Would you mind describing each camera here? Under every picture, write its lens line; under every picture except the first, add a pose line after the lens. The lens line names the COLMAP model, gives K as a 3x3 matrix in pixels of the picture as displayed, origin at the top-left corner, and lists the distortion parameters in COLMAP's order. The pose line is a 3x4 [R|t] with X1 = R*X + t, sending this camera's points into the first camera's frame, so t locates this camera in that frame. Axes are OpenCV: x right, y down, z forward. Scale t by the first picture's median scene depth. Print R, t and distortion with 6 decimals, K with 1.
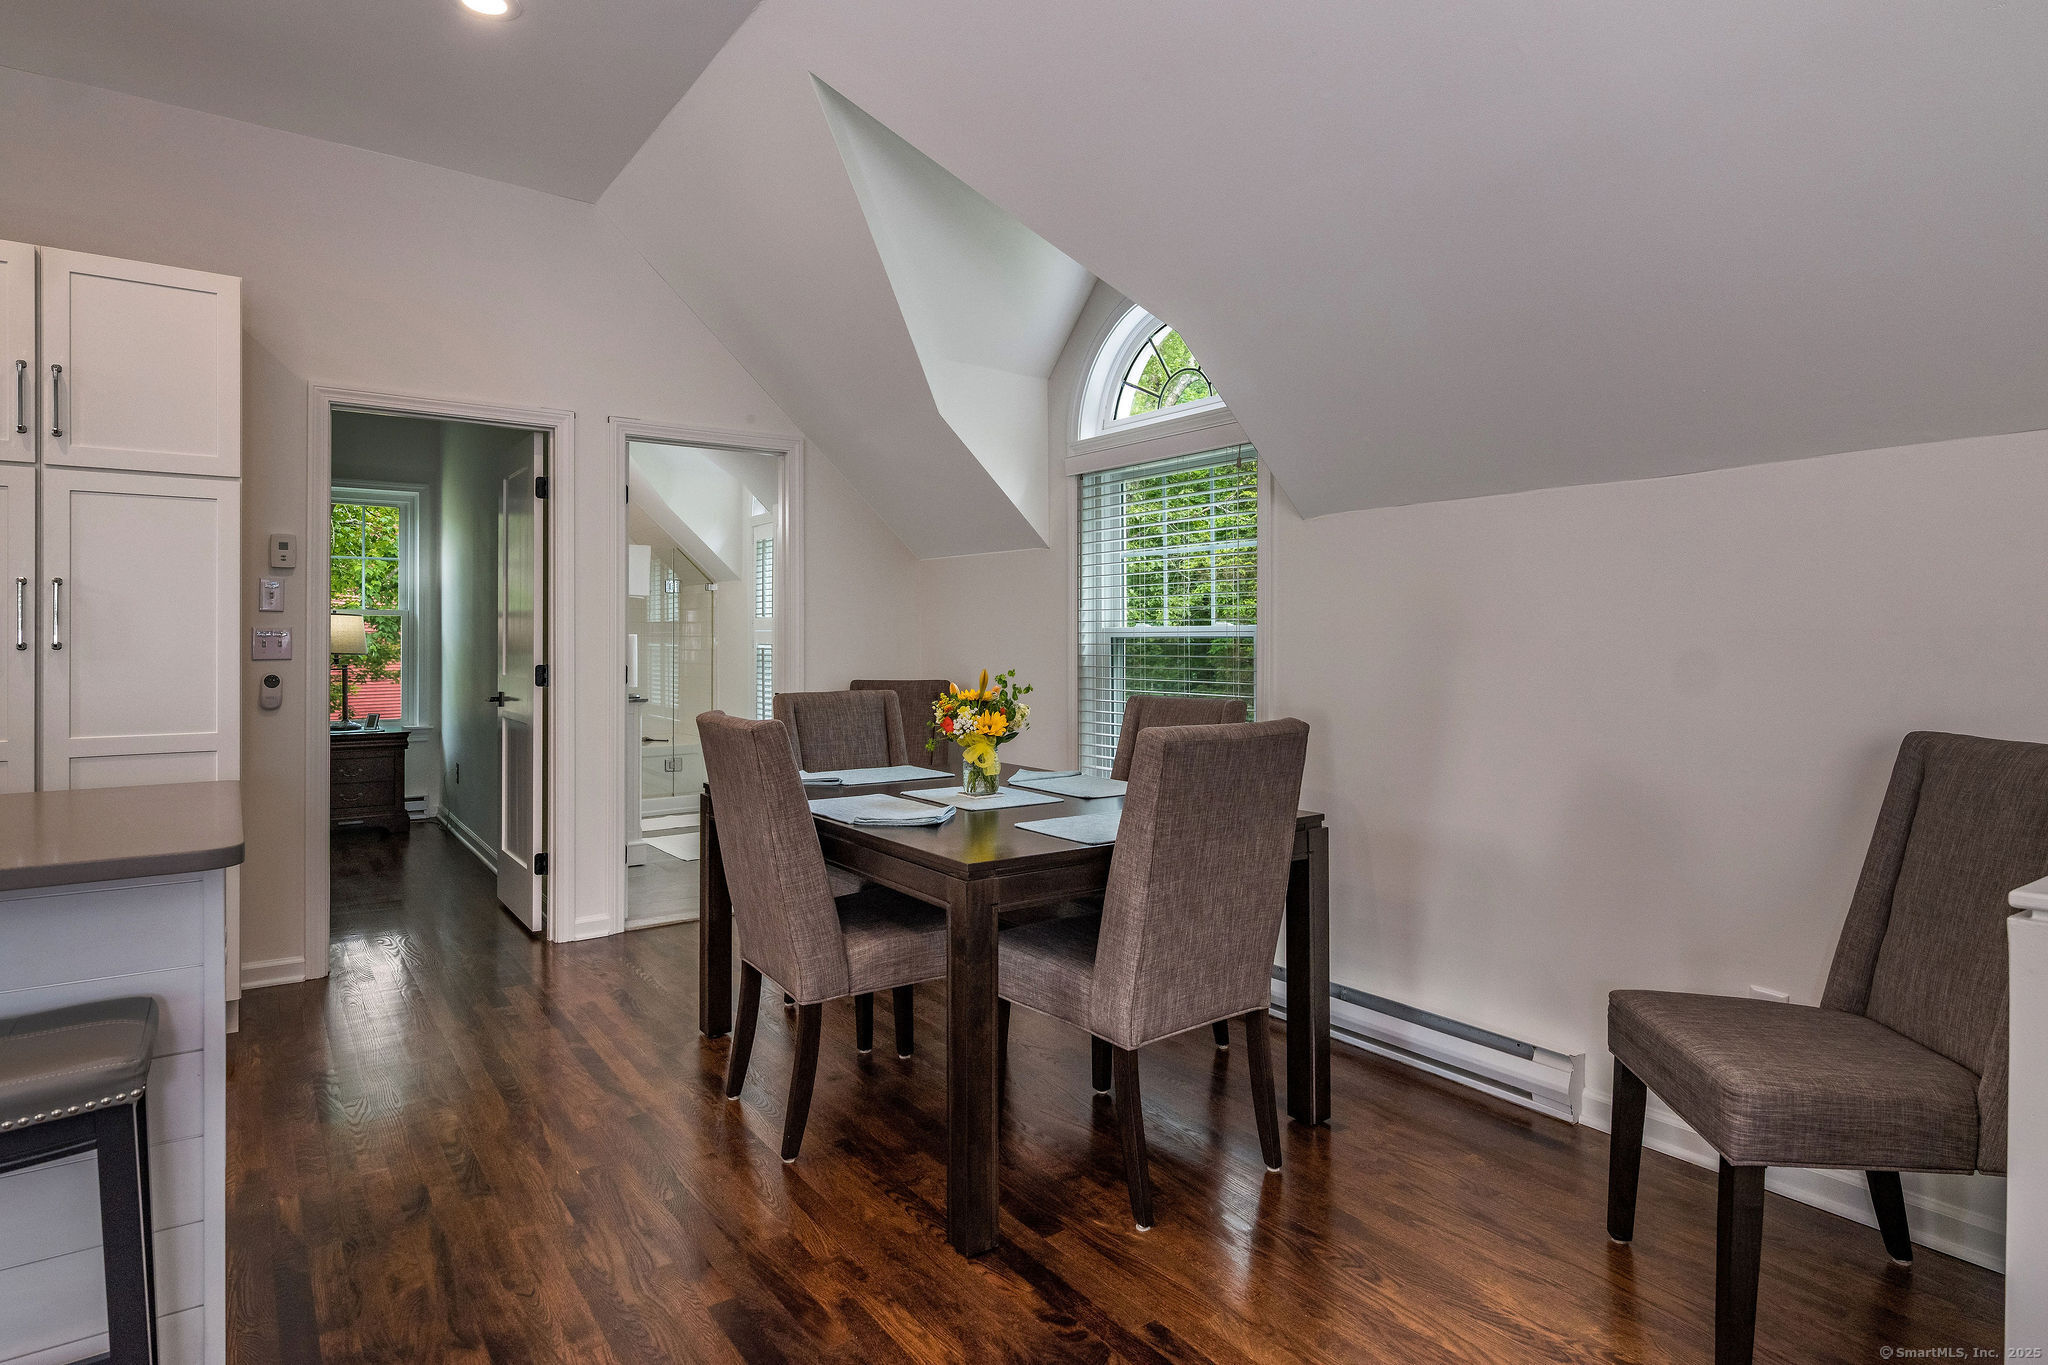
lens RADIAL K [[1135.2, 0, 1029.9], [0, 1135.2, 654.3], [0, 0, 1]] dist [0.004271, 0.001094]
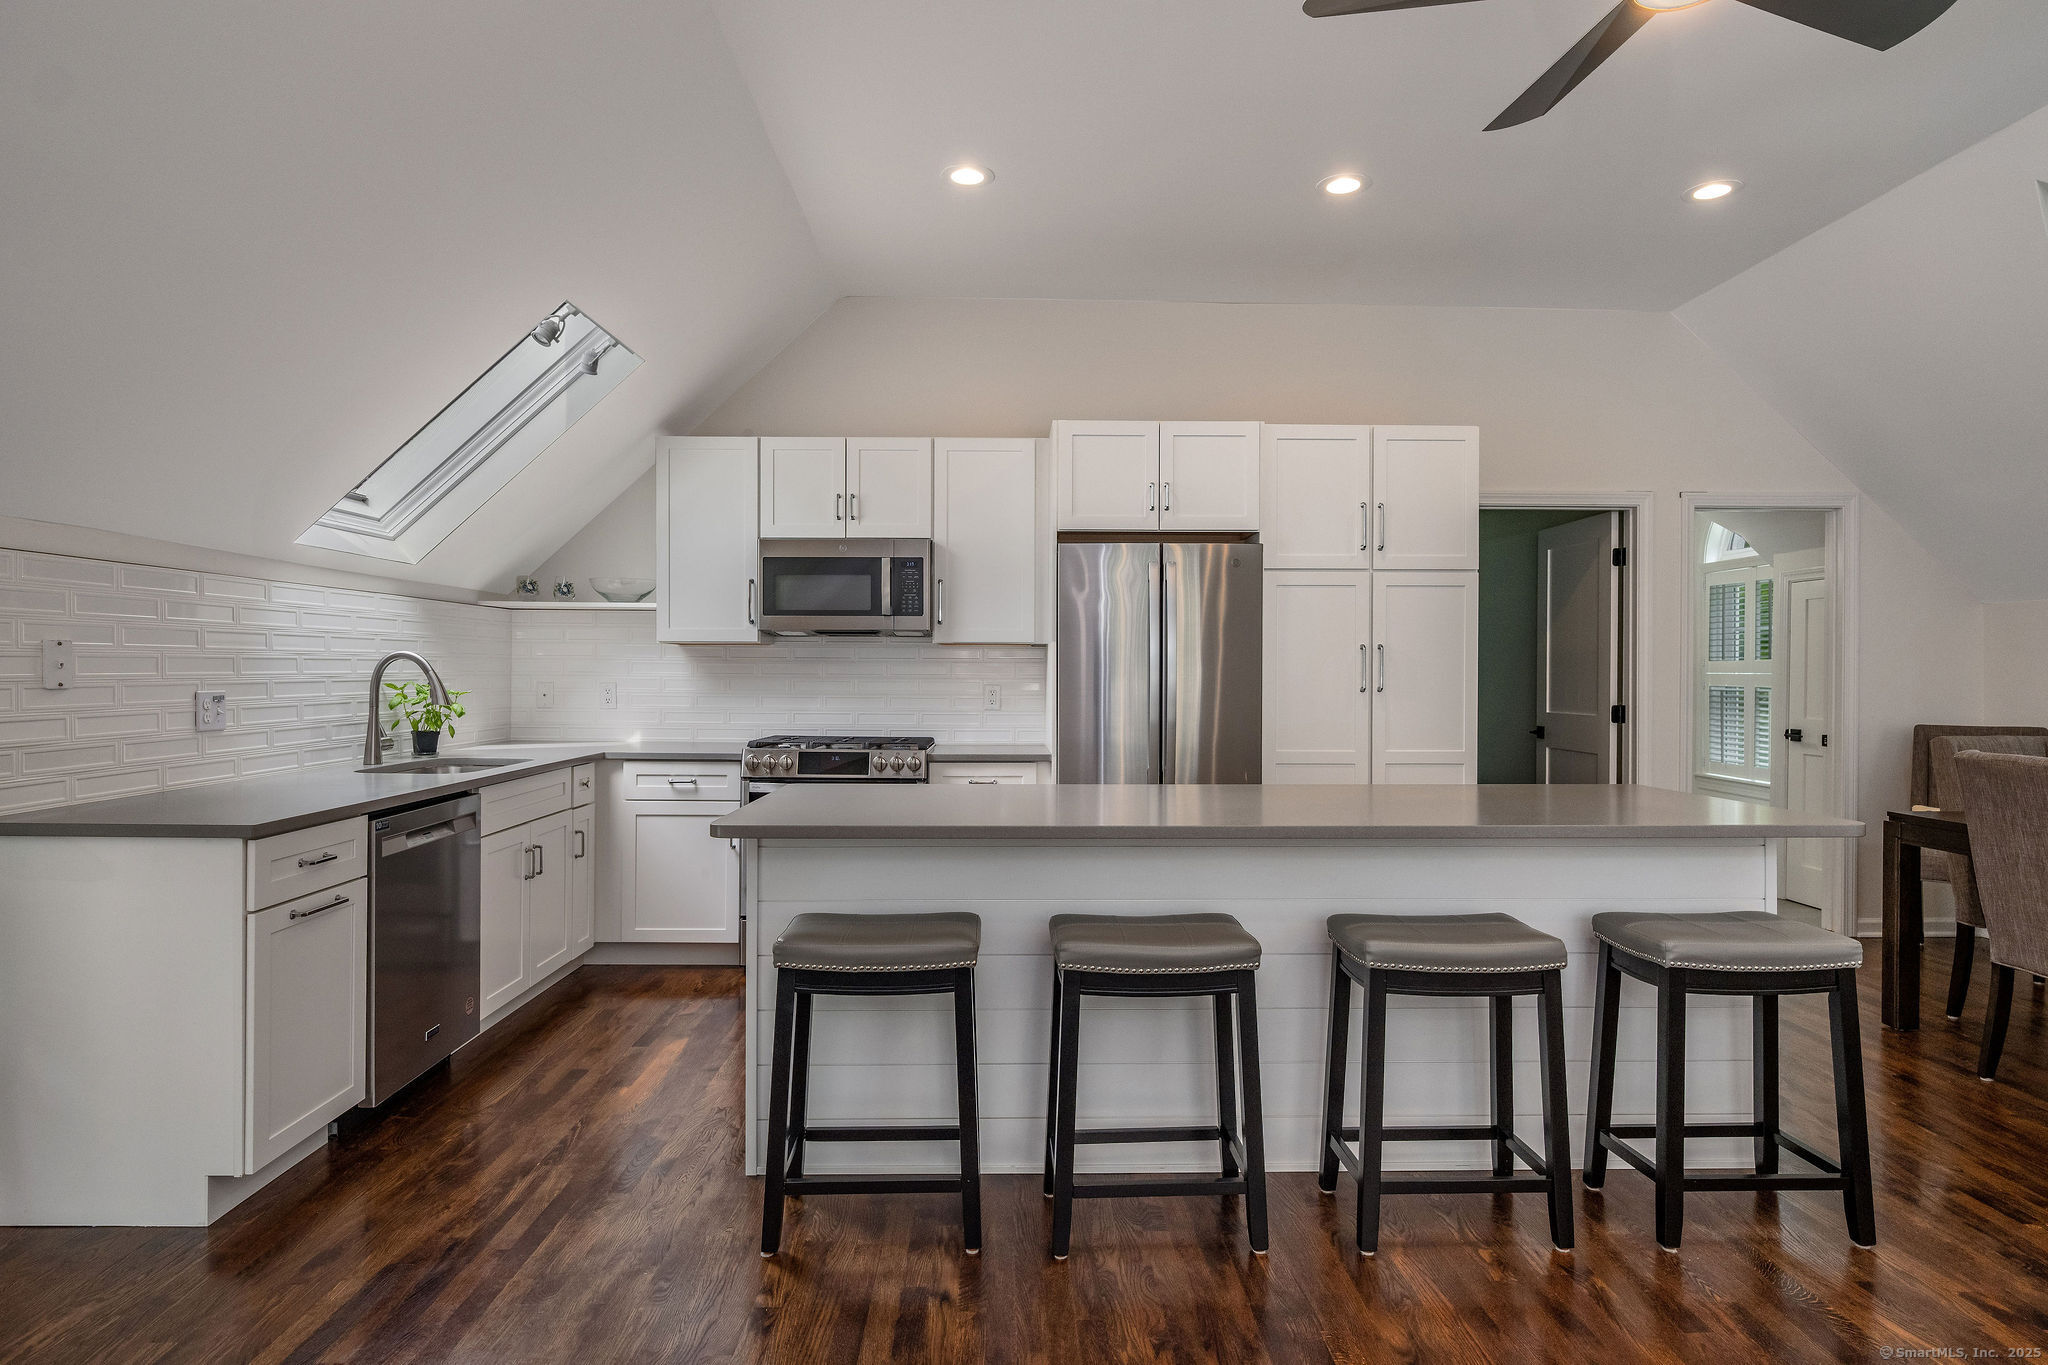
lens RADIAL K [[1135.2, 0, 1029.9], [0, 1135.2, 654.3], [0, 0, 1]] dist [0.004271, 0.001094]
pose [[0.826866, -0.011721, -0.562276, -0.388663], [-0.005856, 0.999549, -0.029448, -0.006430], [0.562368, 0.027642, 0.826425, -0.493710]]
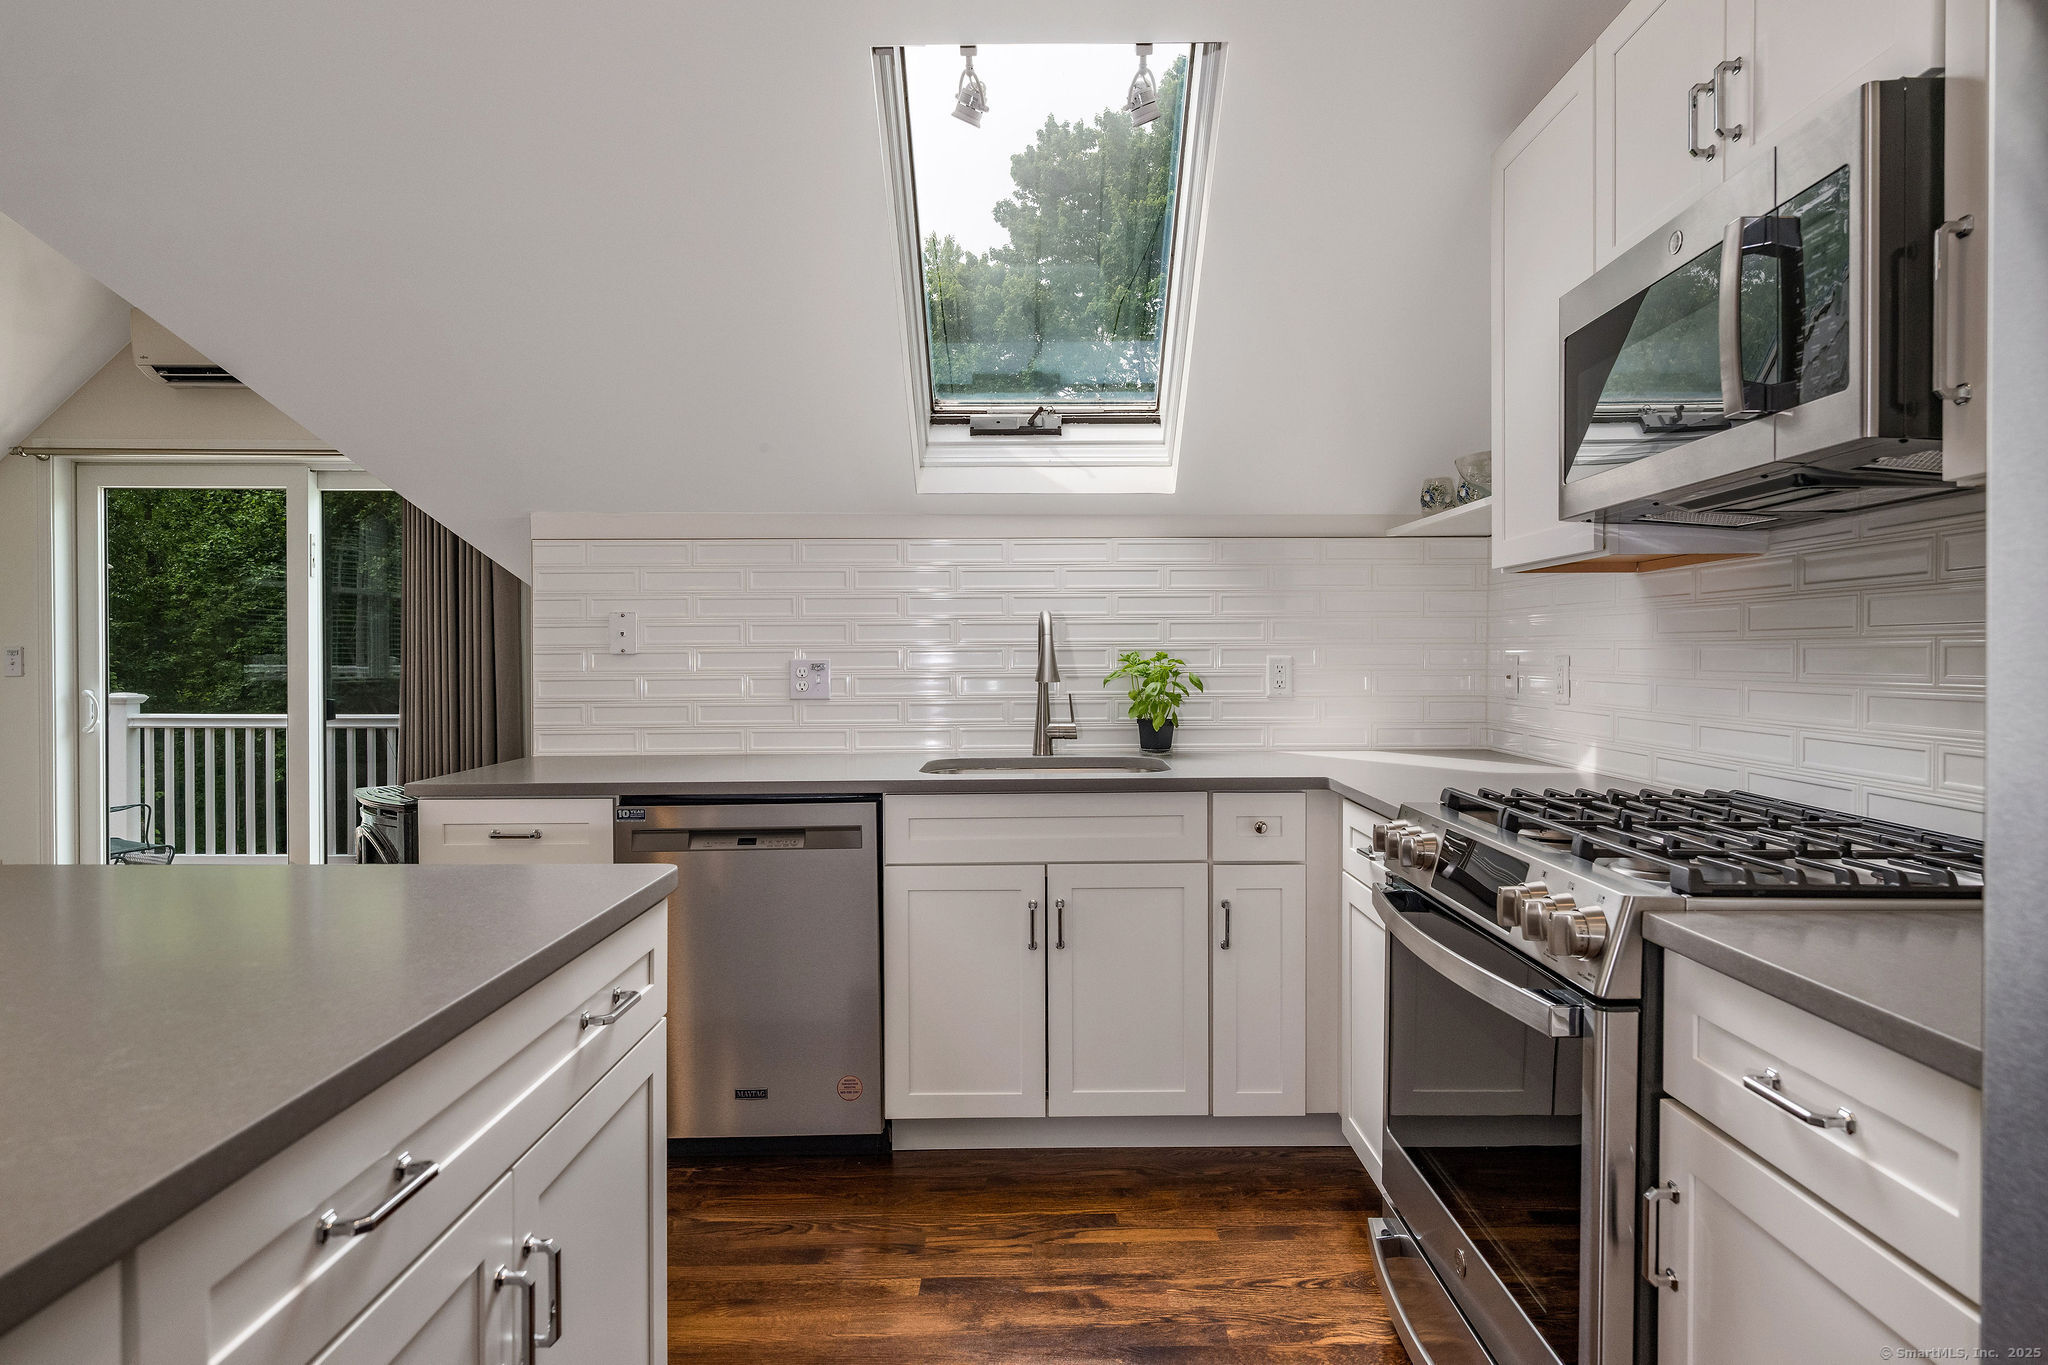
lens RADIAL K [[1135.2, 0, 1029.9], [0, 1135.2, 654.3], [0, 0, 1]] dist [0.004271, 0.001094]
pose [[-0.589907, -0.006833, -0.807442, -0.883186], [-0.011610, 0.999933, 0.000020, -0.005716], [0.807388, 0.009387, -0.589946, 0.702246]]
